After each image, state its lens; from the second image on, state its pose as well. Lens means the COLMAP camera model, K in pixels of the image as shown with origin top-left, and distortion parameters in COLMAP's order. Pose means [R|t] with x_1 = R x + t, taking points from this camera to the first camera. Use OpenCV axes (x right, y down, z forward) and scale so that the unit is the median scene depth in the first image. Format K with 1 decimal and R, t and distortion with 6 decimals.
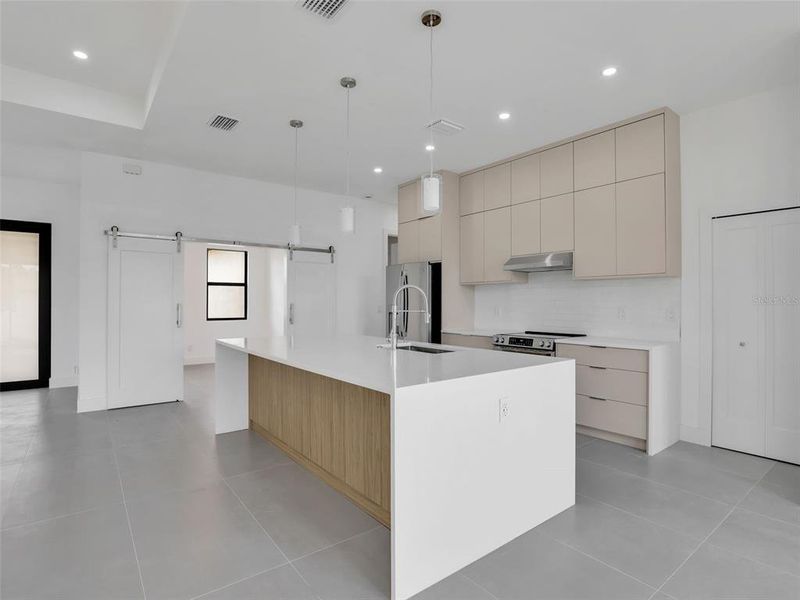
lens RADIAL K [[420.7, 0, 400.0], [0, 420.7, 300.0], [0, 0, 1]] dist [-0.003758, -0.000547]
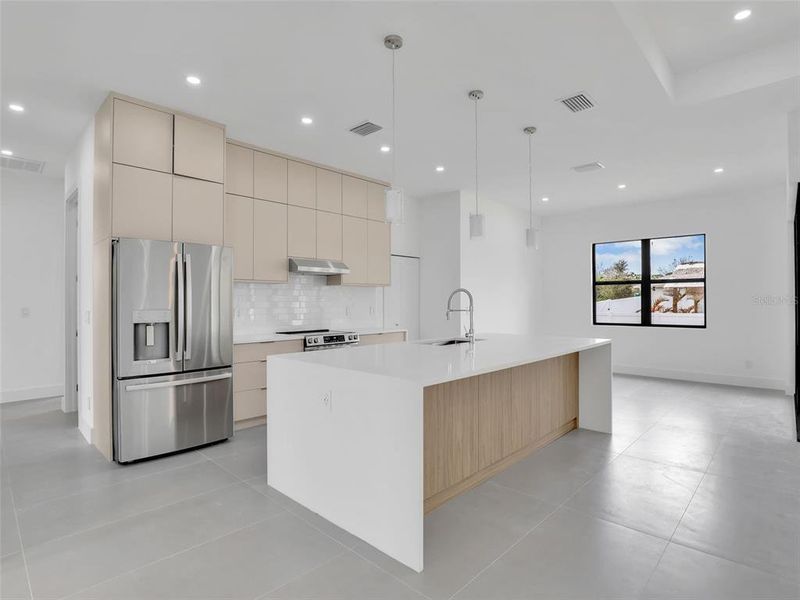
lens RADIAL K [[420.7, 0, 400.0], [0, 420.7, 300.0], [0, 0, 1]] dist [-0.003758, -0.000547]
pose [[-0.133319, 0.002779, 0.991069, -0.842474], [-0.003243, 0.999989, -0.003241, 0.001064], [-0.991068, -0.003646, -0.133309, 0.982869]]
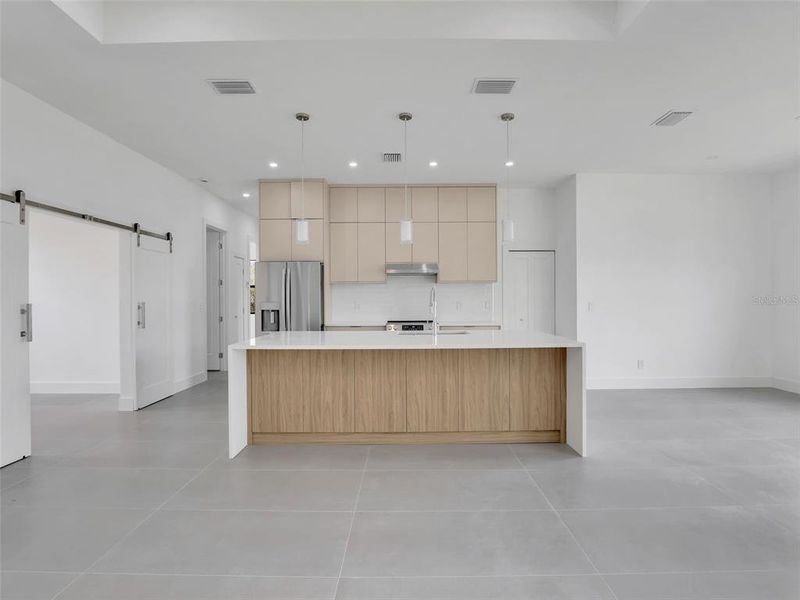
lens RADIAL K [[420.7, 0, 400.0], [0, 420.7, 300.0], [0, 0, 1]] dist [-0.003758, -0.000547]
pose [[0.627795, -0.009043, 0.778326, -0.793611], [0.002845, 0.999952, 0.009324, -0.001408], [-0.778373, -0.003639, 0.627791, 0.187205]]
